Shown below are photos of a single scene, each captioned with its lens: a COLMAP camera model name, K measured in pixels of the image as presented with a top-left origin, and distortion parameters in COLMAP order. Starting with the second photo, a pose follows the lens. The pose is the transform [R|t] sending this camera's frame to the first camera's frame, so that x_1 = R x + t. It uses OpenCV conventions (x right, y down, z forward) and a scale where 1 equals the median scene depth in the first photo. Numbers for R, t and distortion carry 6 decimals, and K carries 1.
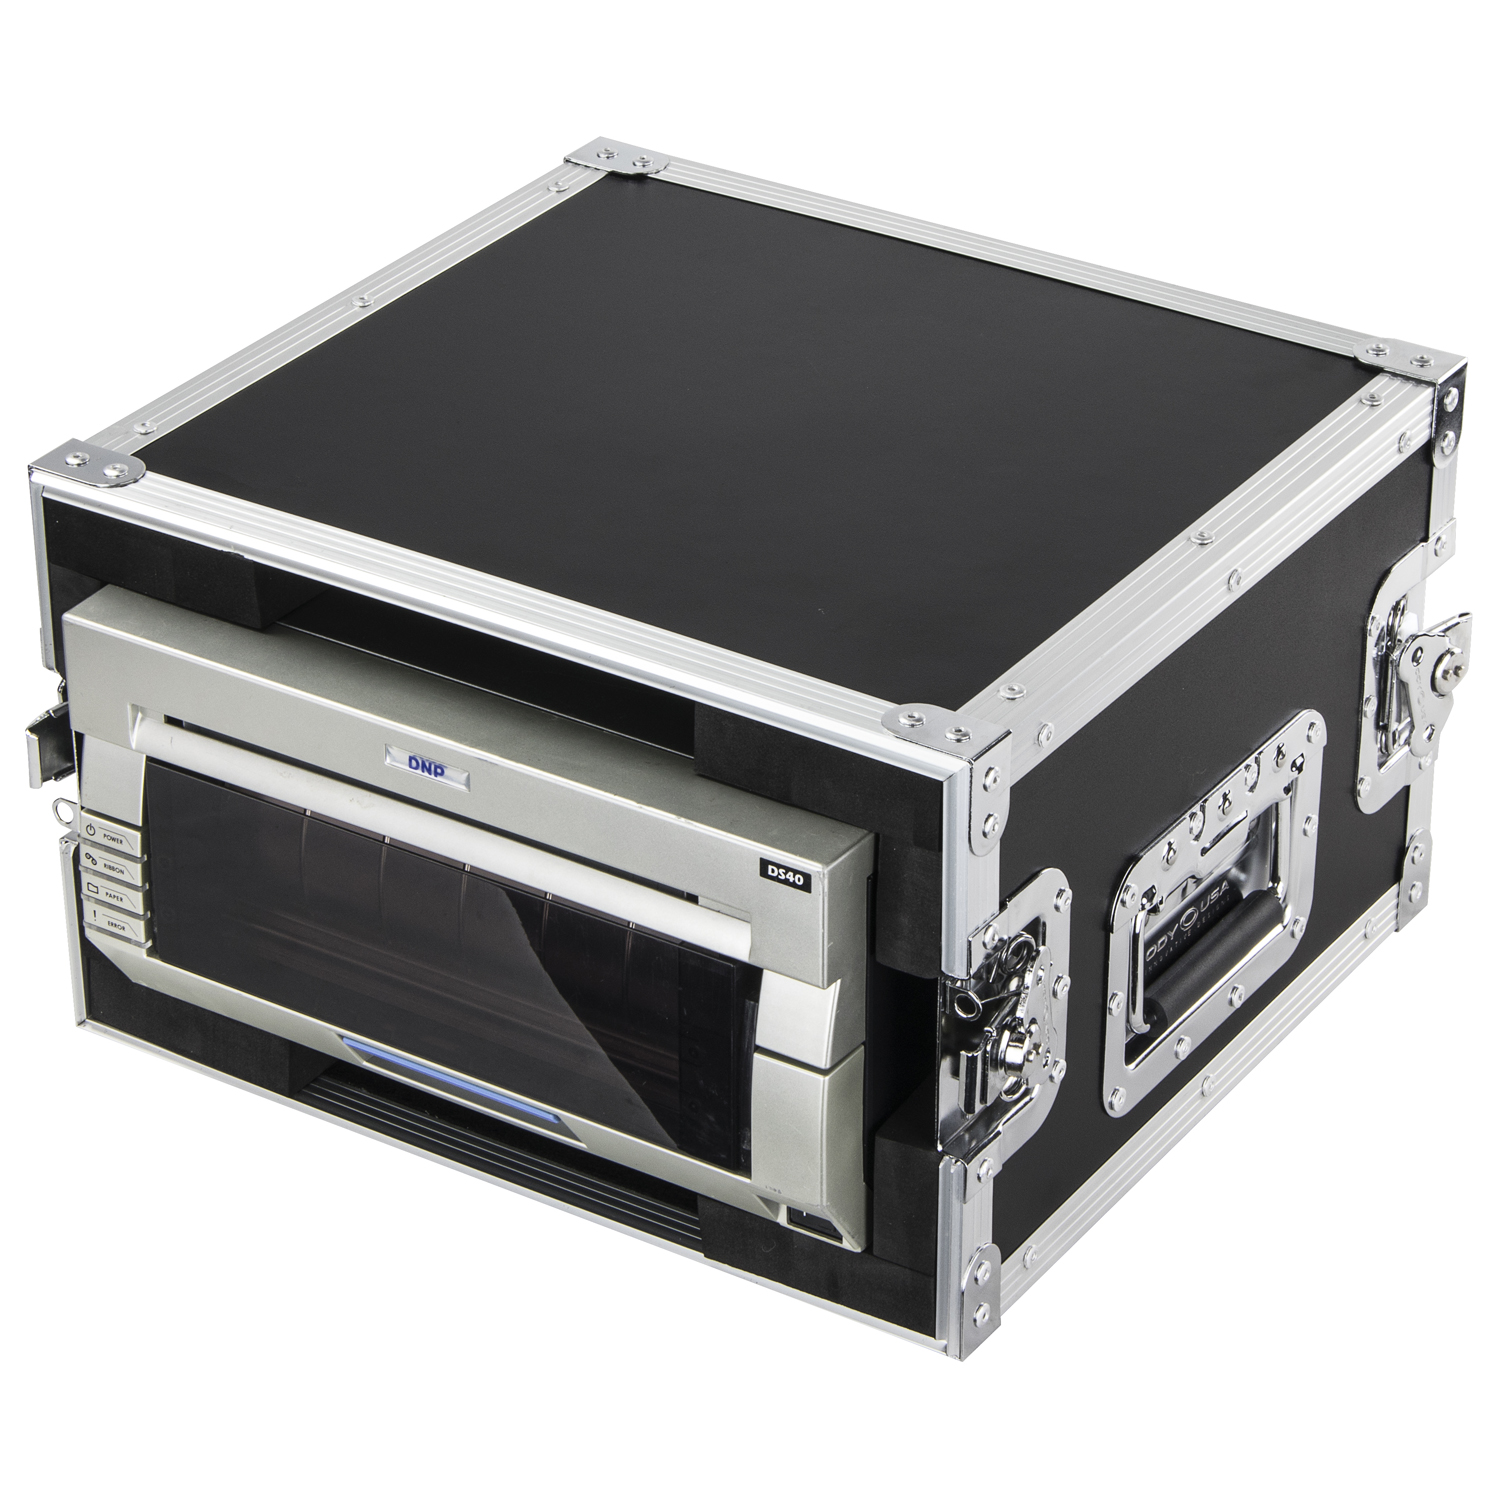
lens RADIAL K [[5271.8, 0, 752.8], [0, 5271.8, 752.5], [0, 0, 1]] dist [0.630545, 0.000000]
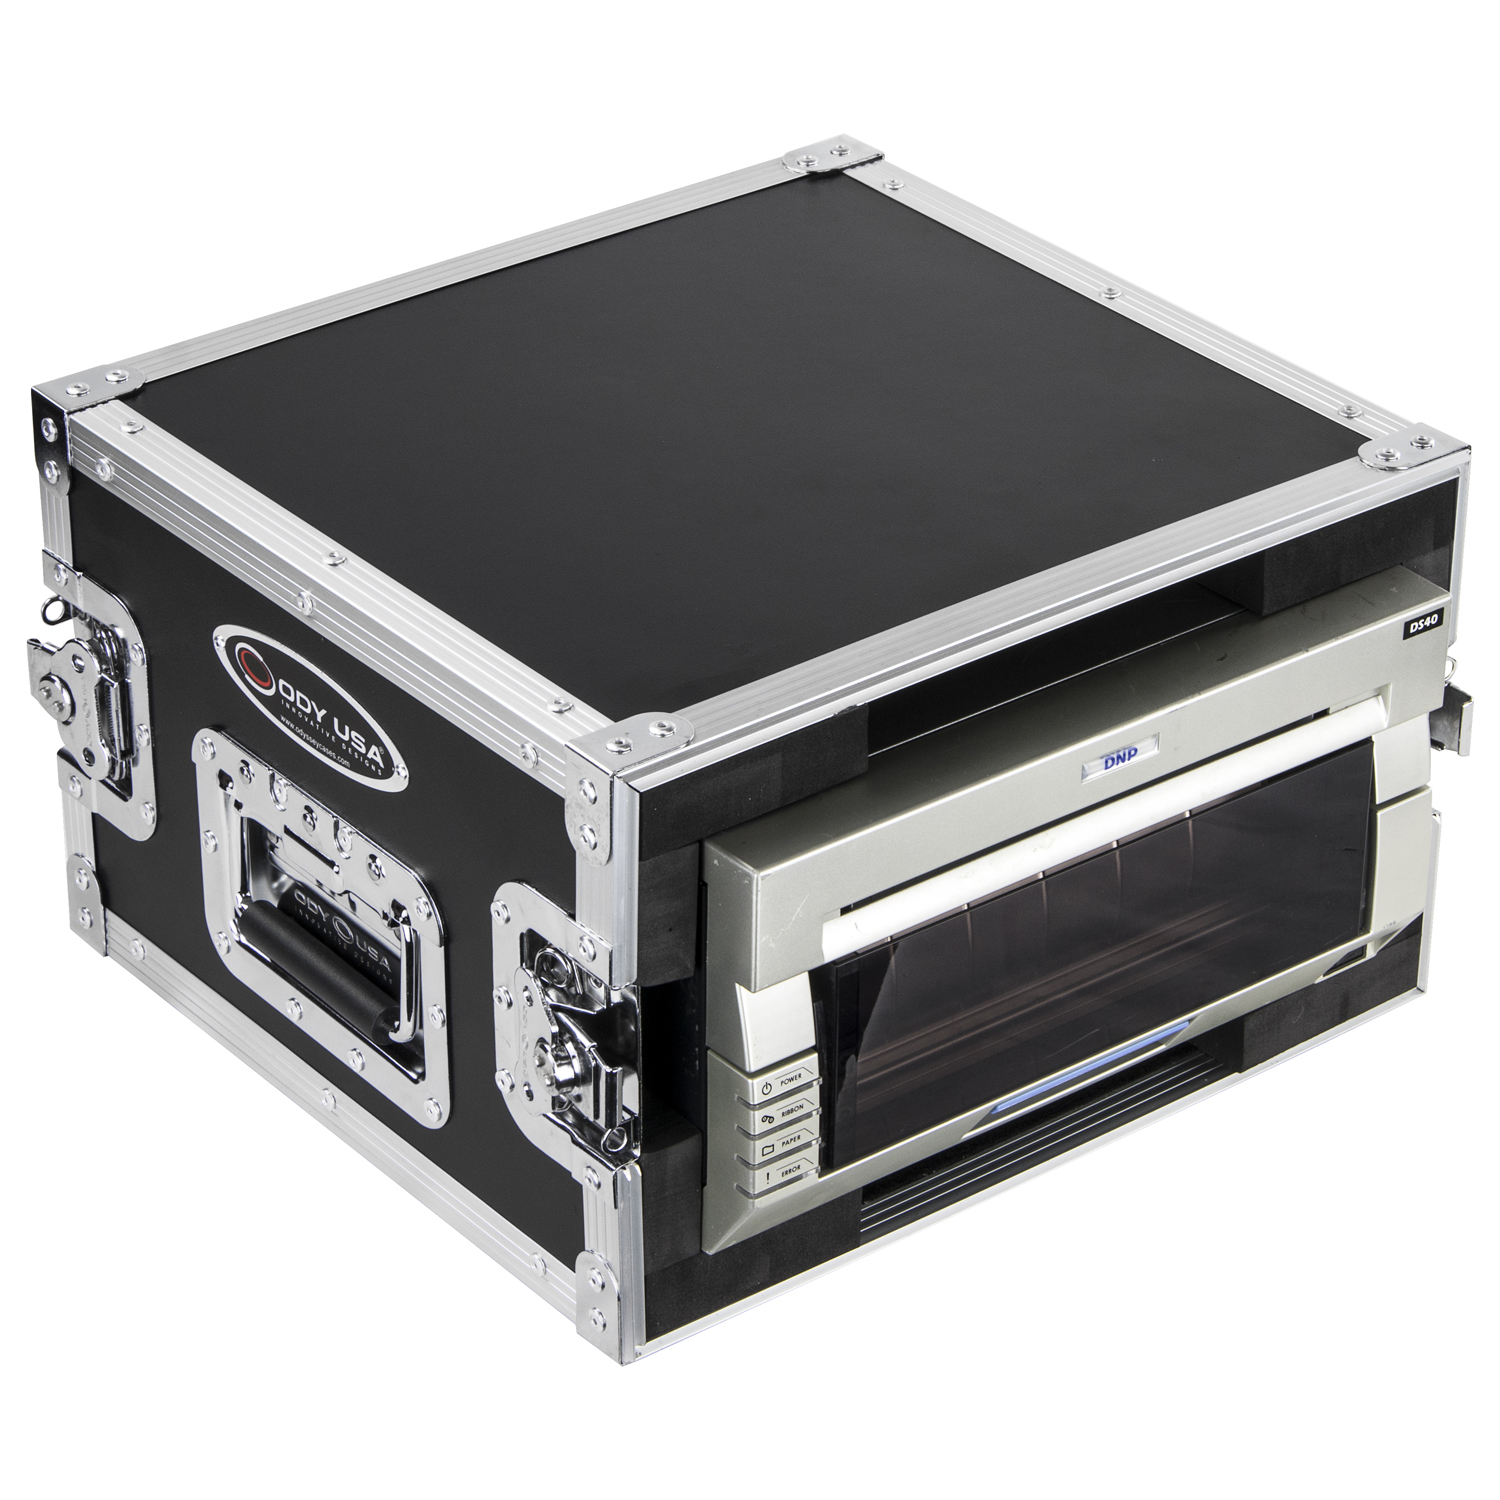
lens RADIAL K [[5271.8, 0, 751.2], [0, 5271.8, 751.5], [0, 0, 1]] dist [0.630545, 0.000000]
pose [[0.308295, -0.466153, 0.829250, -0.916111], [0.462176, 0.835313, 0.297735, -0.329849], [-0.831473, 0.291470, 0.472967, 0.581854]]
